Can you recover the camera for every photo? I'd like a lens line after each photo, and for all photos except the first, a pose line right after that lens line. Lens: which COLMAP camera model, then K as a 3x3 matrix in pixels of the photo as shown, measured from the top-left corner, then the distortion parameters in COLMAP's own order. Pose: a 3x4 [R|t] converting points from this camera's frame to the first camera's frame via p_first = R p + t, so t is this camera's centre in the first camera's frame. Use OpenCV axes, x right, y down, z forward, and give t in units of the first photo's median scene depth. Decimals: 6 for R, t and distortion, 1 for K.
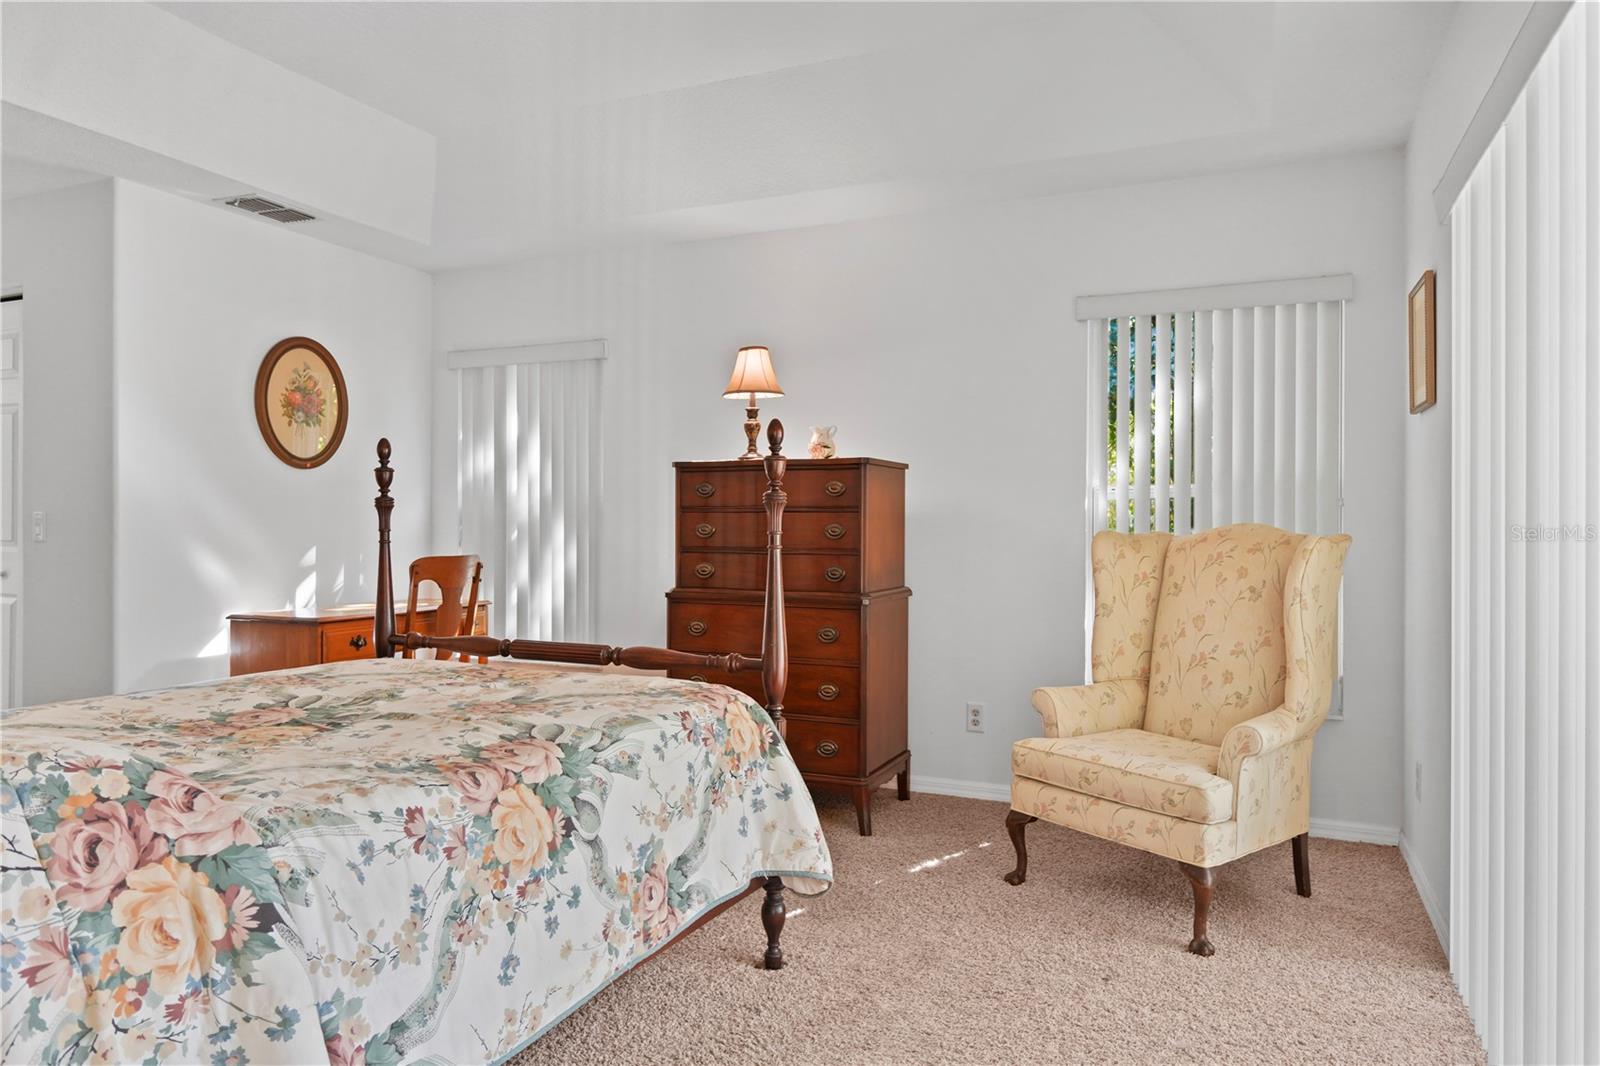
lens RADIAL K [[1044.4, 0, 794.6], [0, 1044.4, 534.2], [0, 0, 1]] dist [-0.000601, 0.002190]
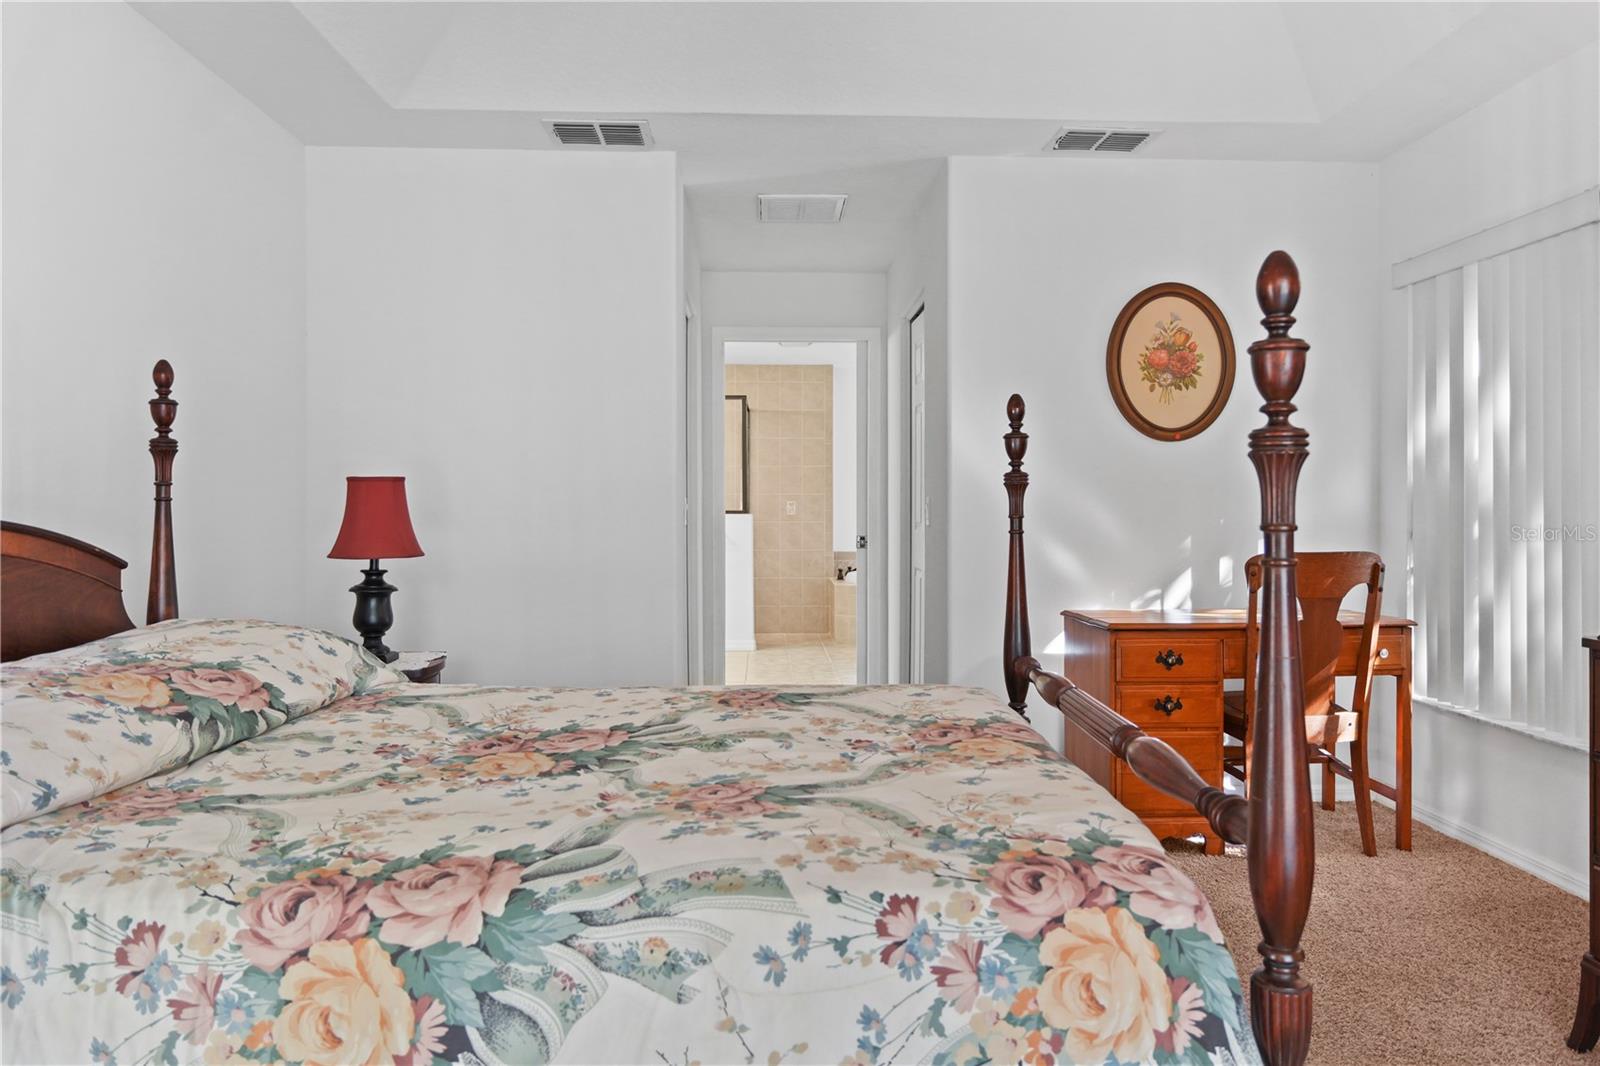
lens RADIAL K [[1044.4, 0, 803.3], [0, 1044.4, 528.9], [0, 0, 1]] dist [-0.000601, 0.002190]
pose [[0.444362, 0.015076, -0.895720, 0.253440], [-0.004488, 0.999883, 0.014603, -0.005812], [0.895836, -0.002469, 0.444378, 0.622879]]
